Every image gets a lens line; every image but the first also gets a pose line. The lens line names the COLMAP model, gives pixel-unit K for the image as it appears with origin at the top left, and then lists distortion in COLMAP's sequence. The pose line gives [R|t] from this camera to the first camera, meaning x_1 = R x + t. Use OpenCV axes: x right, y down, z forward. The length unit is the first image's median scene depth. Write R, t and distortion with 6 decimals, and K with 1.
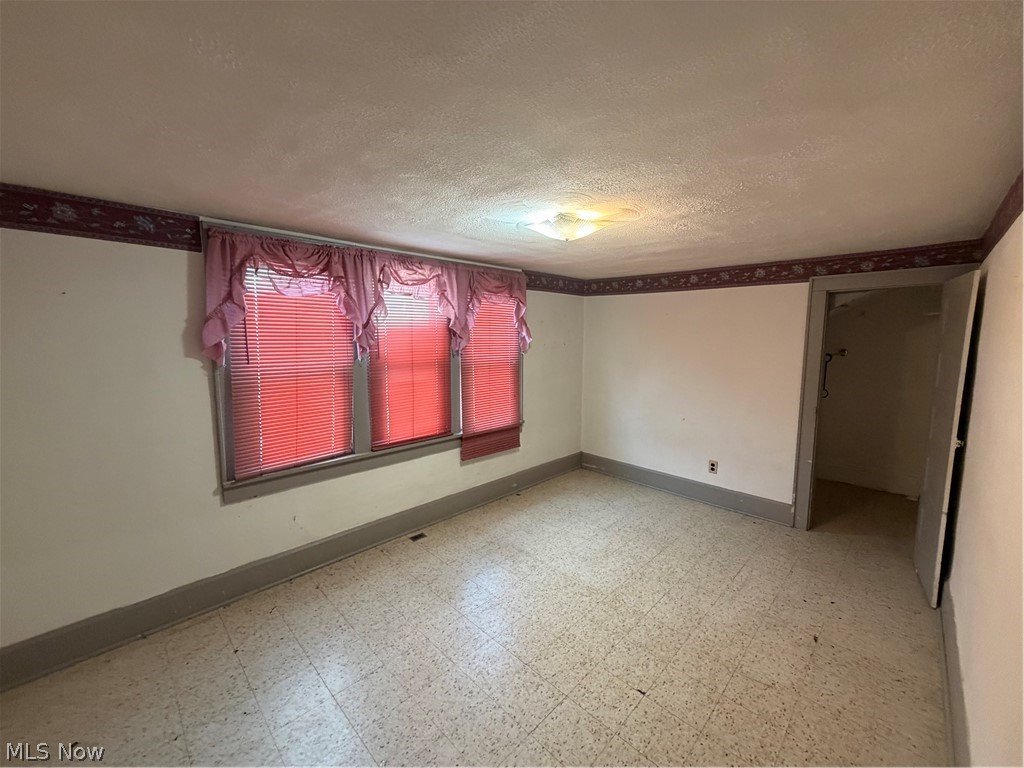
lens RADIAL K [[409.6, 0, 513.3], [0, 409.6, 381.6], [0, 0, 1]] dist [0.000609, 0.000148]
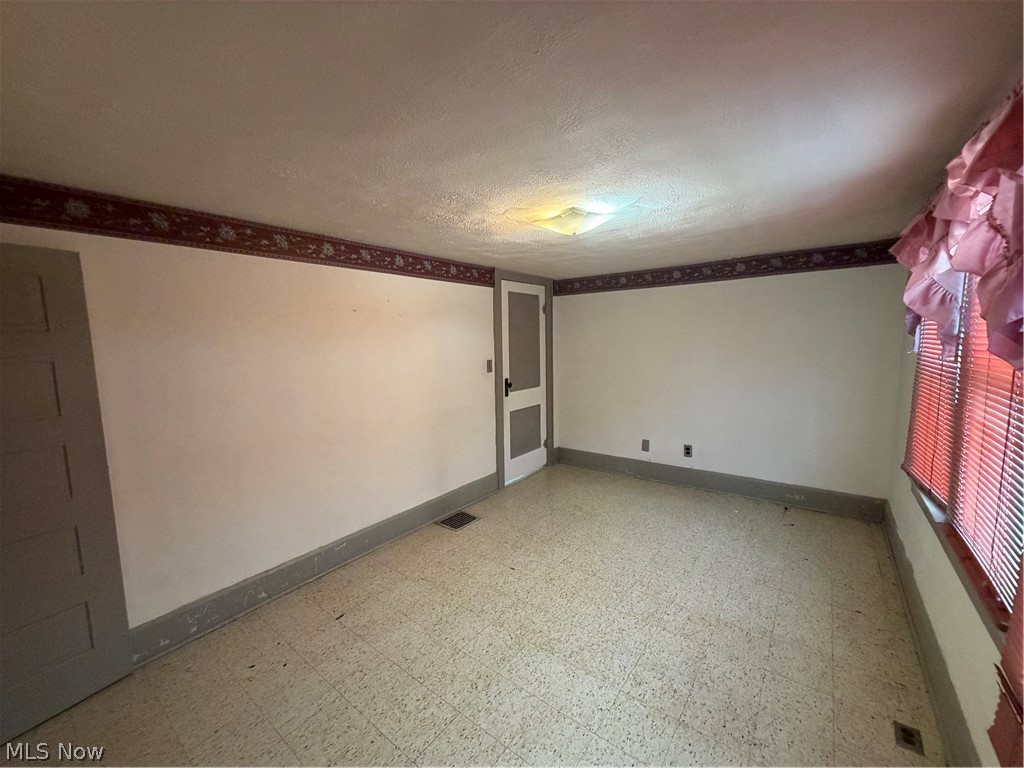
lens RADIAL K [[409.6, 0, 513.3], [0, 409.6, 381.6], [0, 0, 1]] dist [0.000609, 0.000148]
pose [[-0.991474, 0.038775, -0.124403, 0.365758], [0.010700, 0.975702, 0.218840, -0.181529], [0.129865, 0.215643, -0.967798, 1.794399]]
